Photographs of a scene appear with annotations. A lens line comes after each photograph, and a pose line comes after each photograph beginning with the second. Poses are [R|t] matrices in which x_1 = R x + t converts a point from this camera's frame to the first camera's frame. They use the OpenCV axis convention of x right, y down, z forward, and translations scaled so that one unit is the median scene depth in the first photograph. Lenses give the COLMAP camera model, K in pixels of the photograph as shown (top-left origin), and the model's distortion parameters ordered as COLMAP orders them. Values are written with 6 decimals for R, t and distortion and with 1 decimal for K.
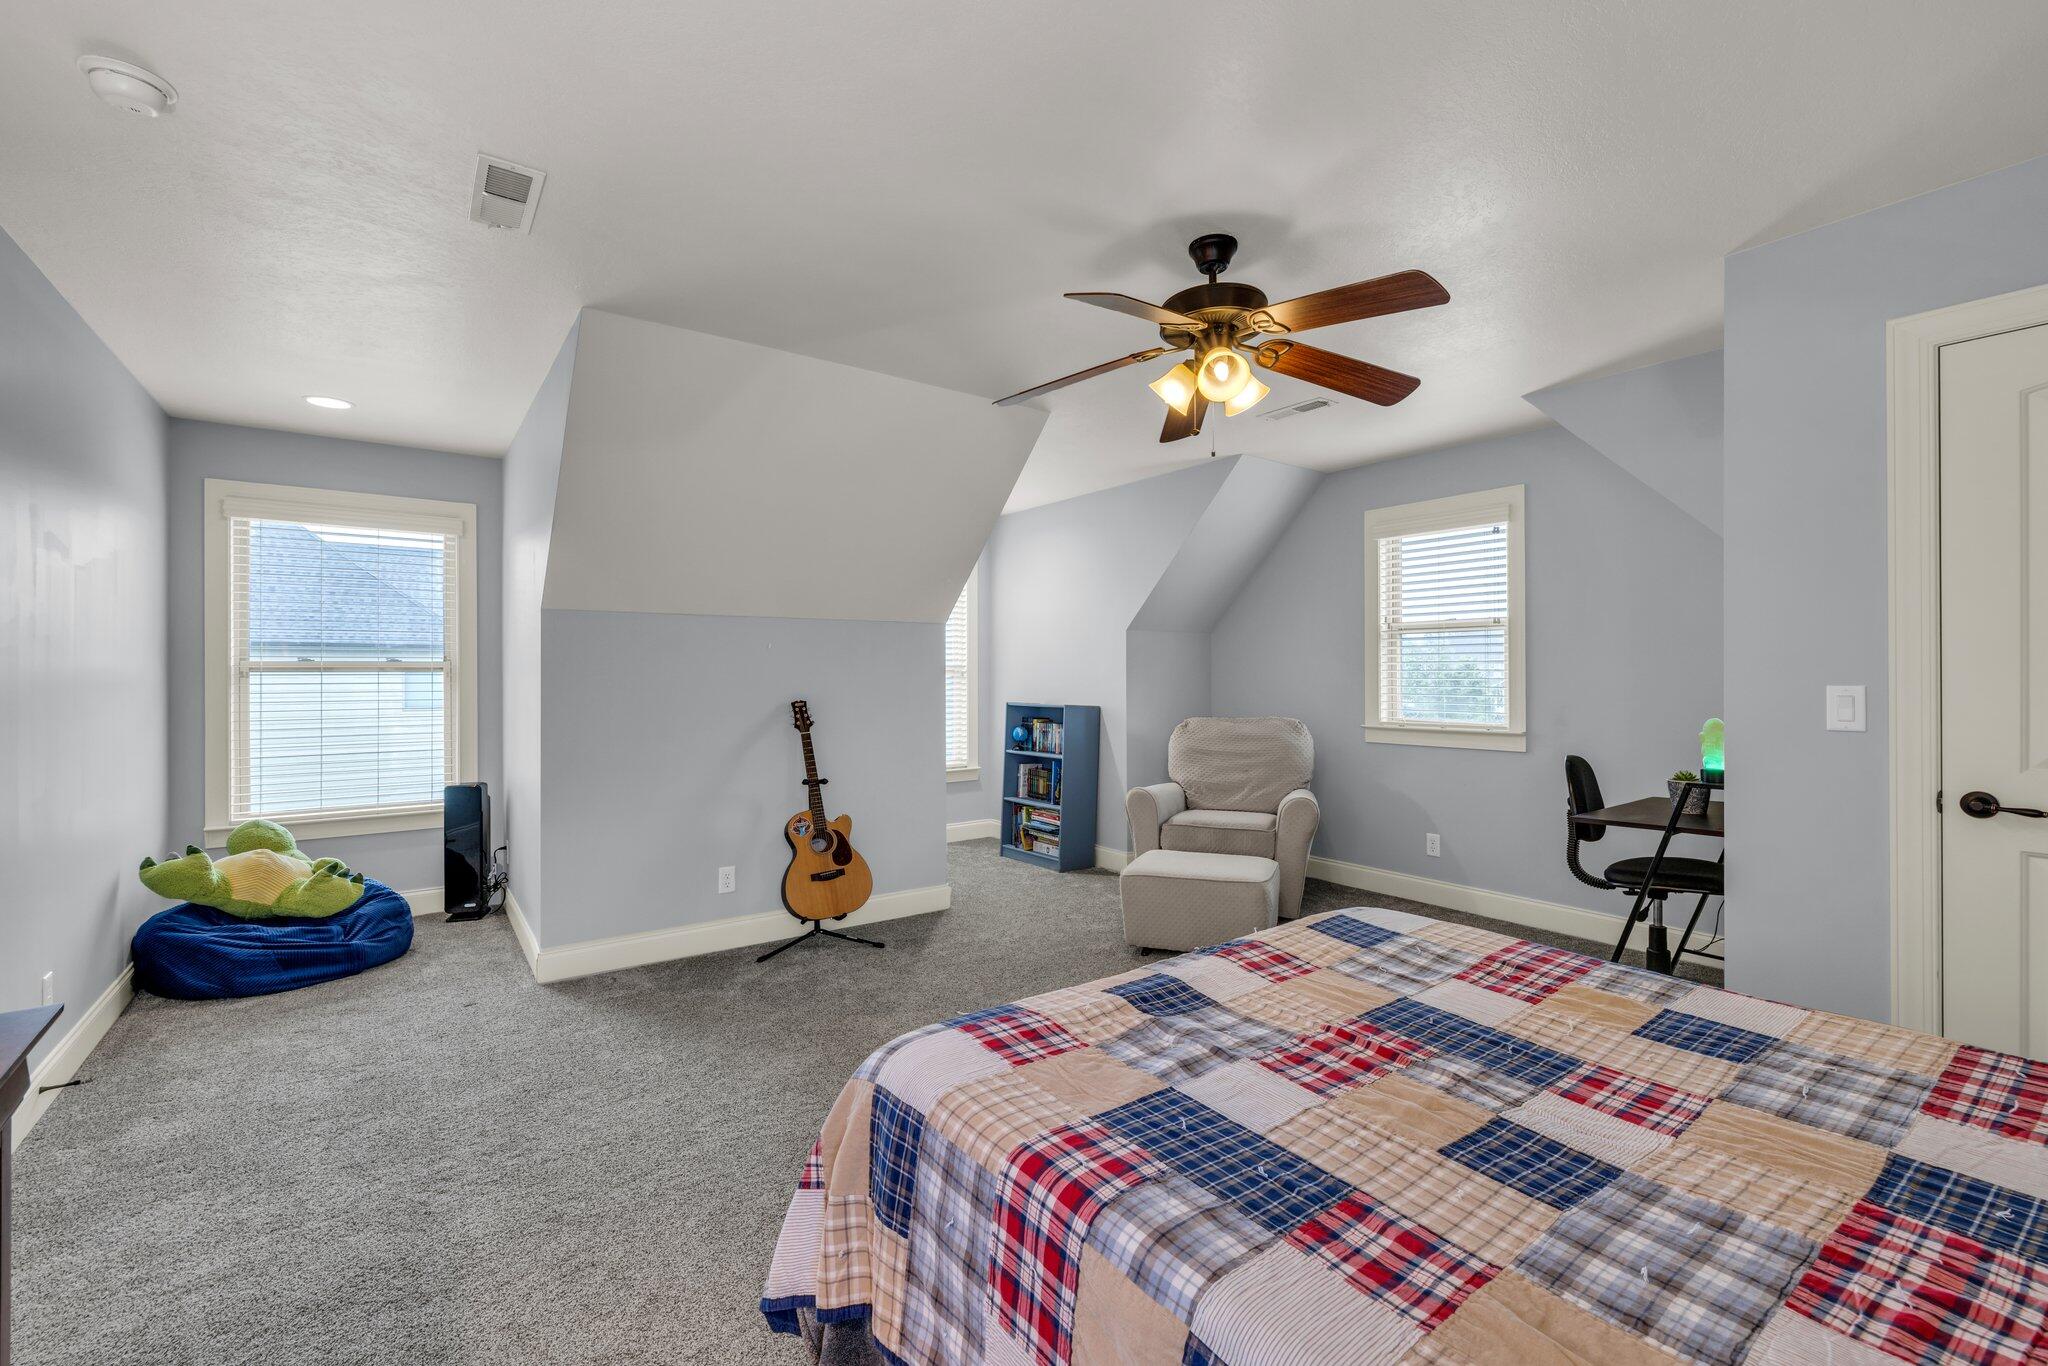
lens RADIAL K [[859.8, 0, 1024.5], [0, 859.8, 676.5], [0, 0, 1]] dist [0.000172, 0.000067]
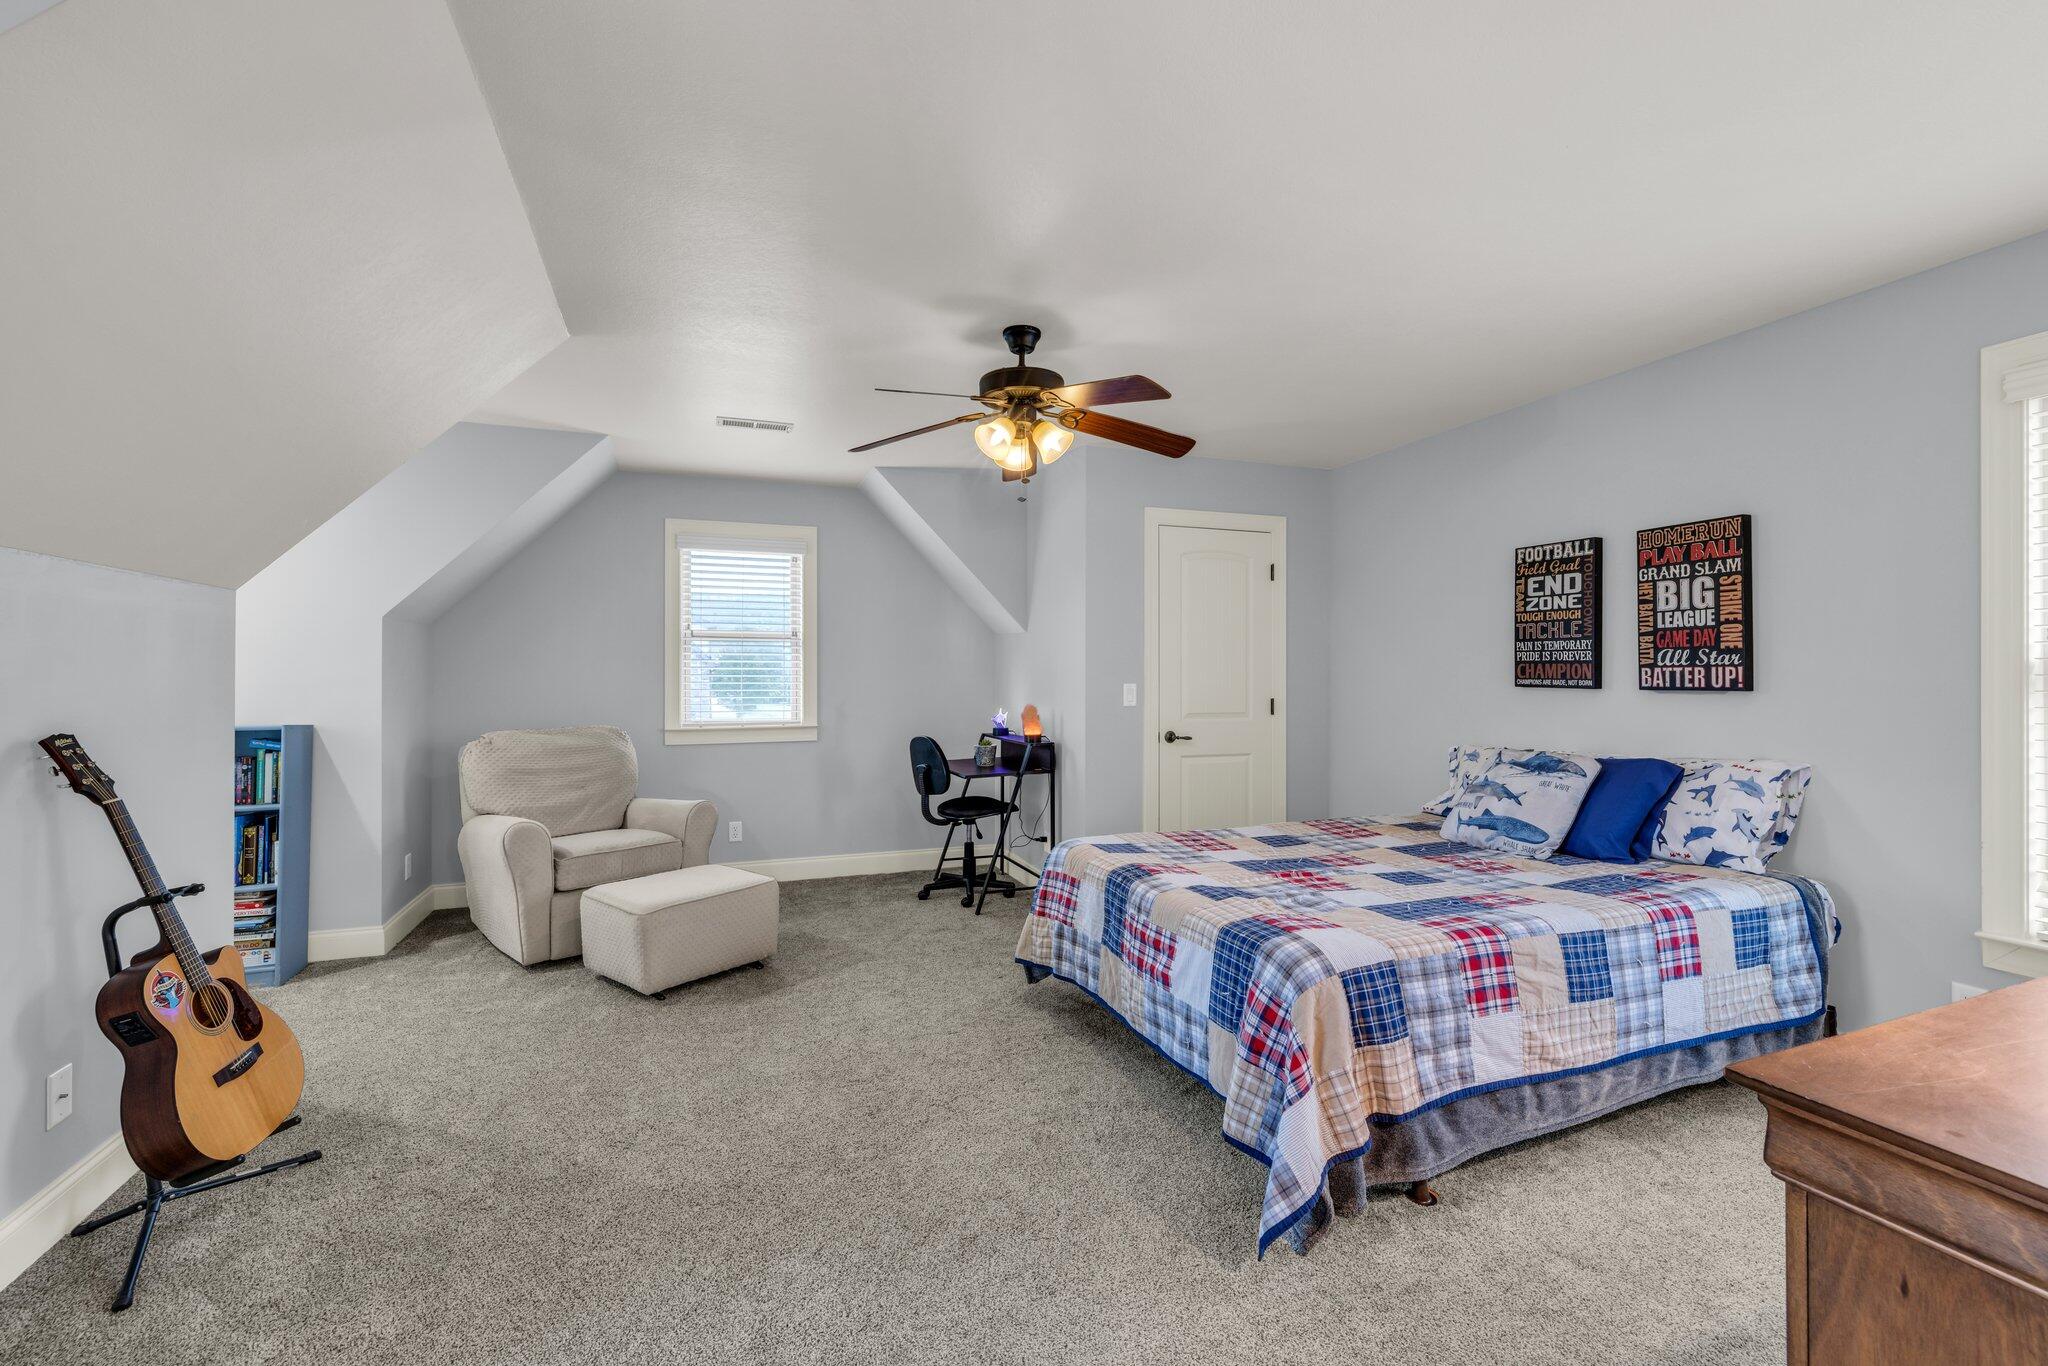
lens RADIAL K [[859.8, 0, 1024.5], [0, 859.8, 676.5], [0, 0, 1]] dist [0.000172, 0.000067]
pose [[0.276359, 0.003009, 0.961050, -0.551029], [0.003445, 0.999986, -0.004121, 0.000634], [-0.961048, 0.004450, 0.276345, 0.370034]]
